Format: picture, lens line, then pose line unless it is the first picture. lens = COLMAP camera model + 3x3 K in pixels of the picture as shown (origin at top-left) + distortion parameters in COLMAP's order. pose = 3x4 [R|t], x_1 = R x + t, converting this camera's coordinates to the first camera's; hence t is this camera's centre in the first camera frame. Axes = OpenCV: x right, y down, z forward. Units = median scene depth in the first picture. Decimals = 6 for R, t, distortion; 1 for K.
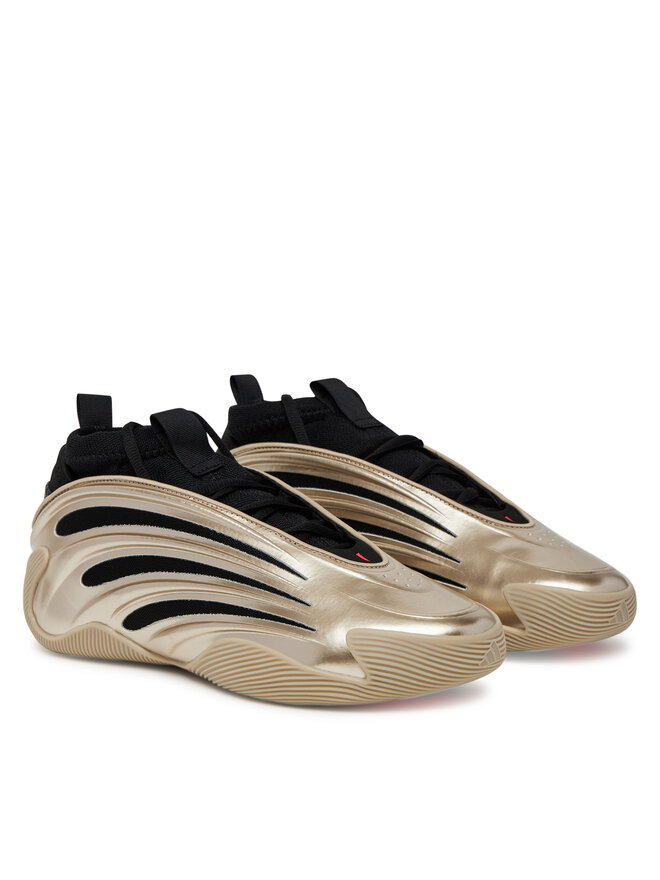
lens RADIAL K [[2598.8, 0, 329.8], [0, 2598.8, 440.3], [0, 0, 1]] dist [-0.183362, 0.000000]
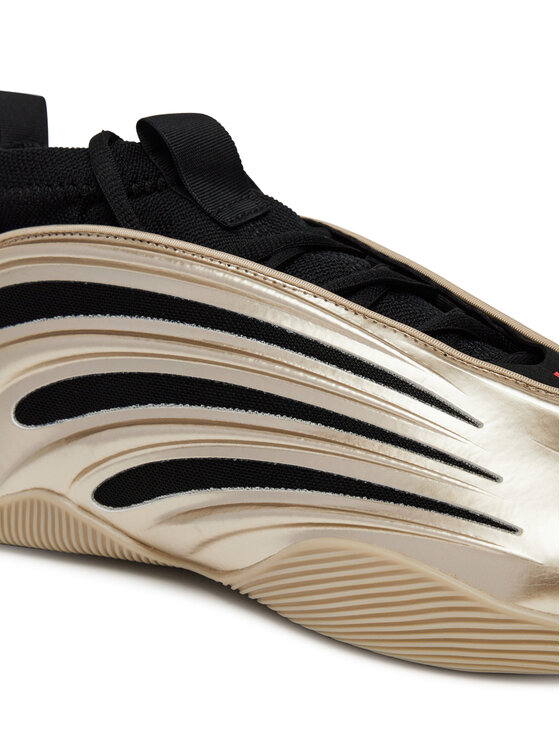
lens RADIAL K [[1450.4, 0, 280.7], [0, 1450.4, 371.6], [0, 0, 1]] dist [-0.147360, 0.000000]
pose [[0.985226, 0.001080, 0.171254, -0.094075], [-0.014985, 0.996688, 0.079923, 0.019734], [-0.170601, -0.081309, 0.981980, 0.699829]]
